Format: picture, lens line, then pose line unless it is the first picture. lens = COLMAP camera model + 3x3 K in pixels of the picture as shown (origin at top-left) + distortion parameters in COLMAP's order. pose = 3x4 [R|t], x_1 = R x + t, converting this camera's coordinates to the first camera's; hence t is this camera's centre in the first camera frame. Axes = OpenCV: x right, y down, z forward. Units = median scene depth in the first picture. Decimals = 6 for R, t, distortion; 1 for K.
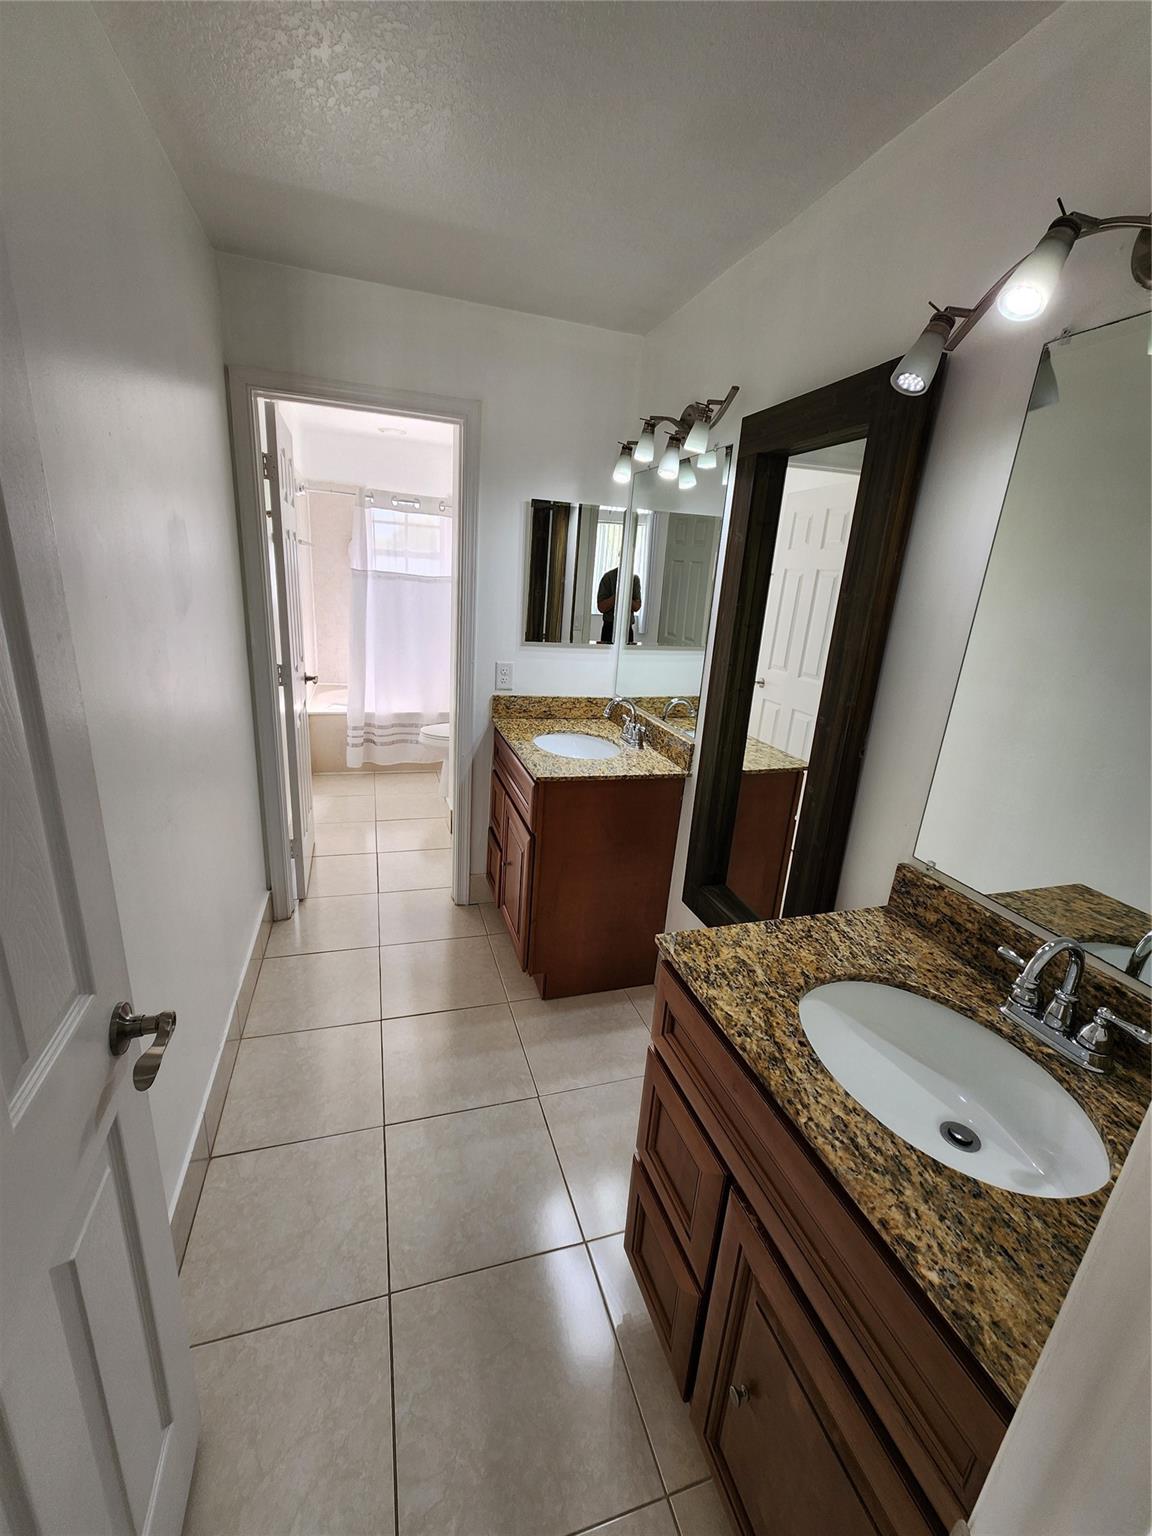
lens RADIAL K [[630.0, 0, 573.2], [0, 630.0, 764.5], [0, 0, 1]] dist [0.009921, -0.002436]
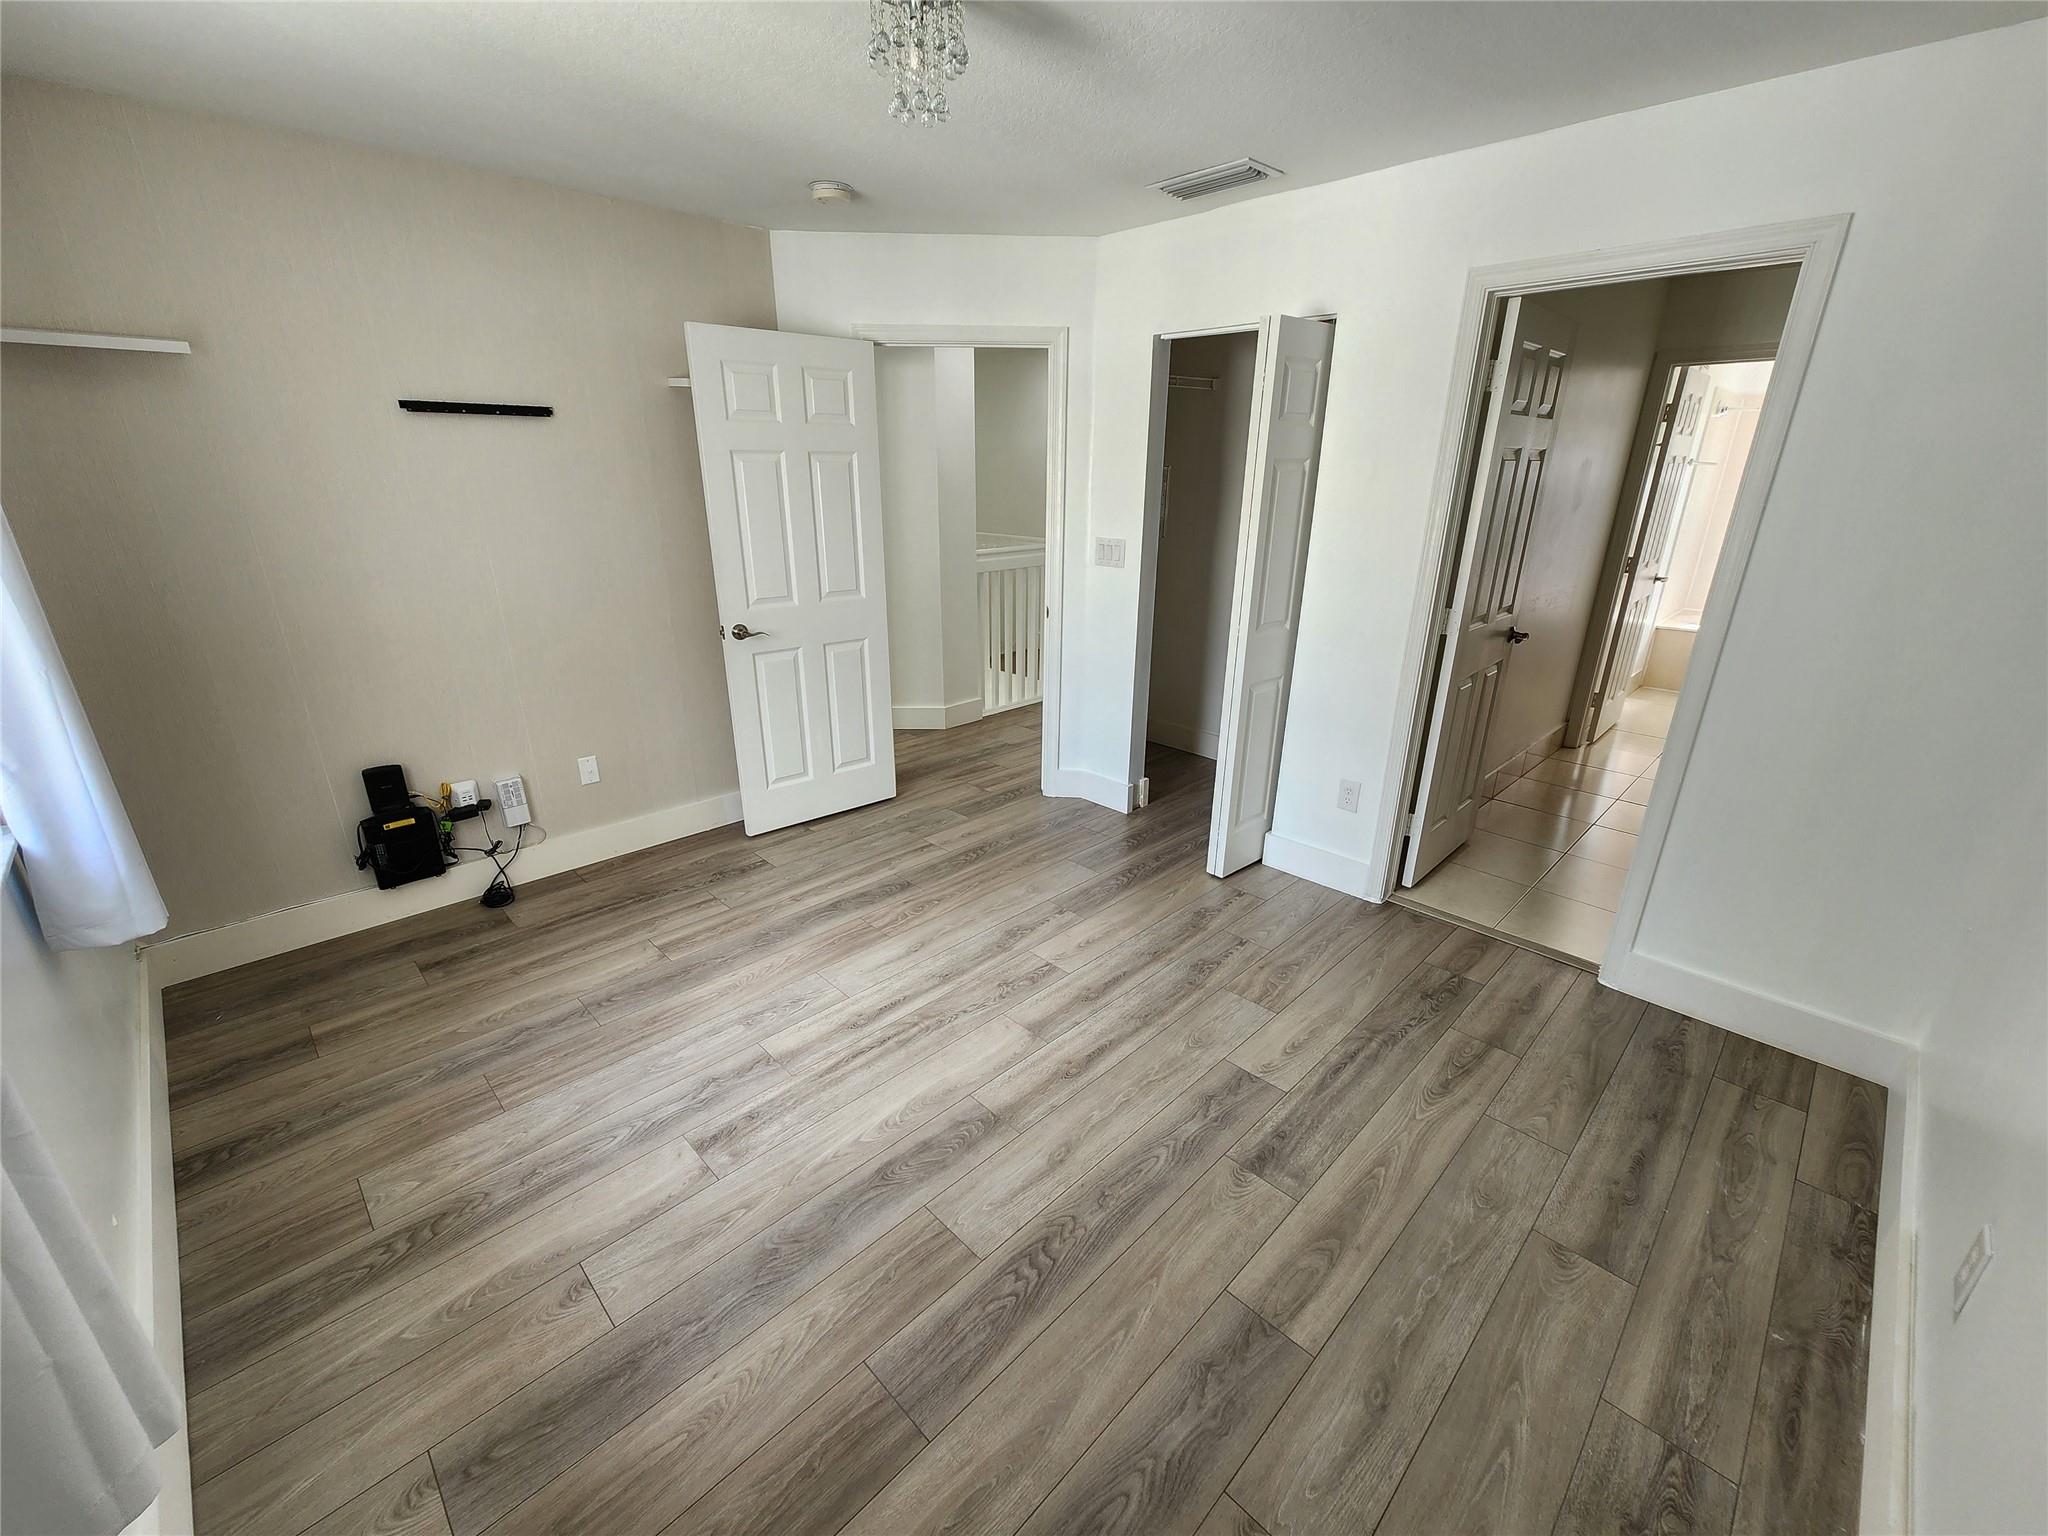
lens RADIAL K [[840.0, 0, 1013.2], [0, 840.0, 763.1], [0, 0, 1]] dist [0.009921, -0.002436]
pose [[0.454981, 0.239169, -0.857782, 0.701818], [-0.240129, 0.960527, 0.140448, 0.391510], [0.857514, 0.142077, 0.494453, -1.150499]]
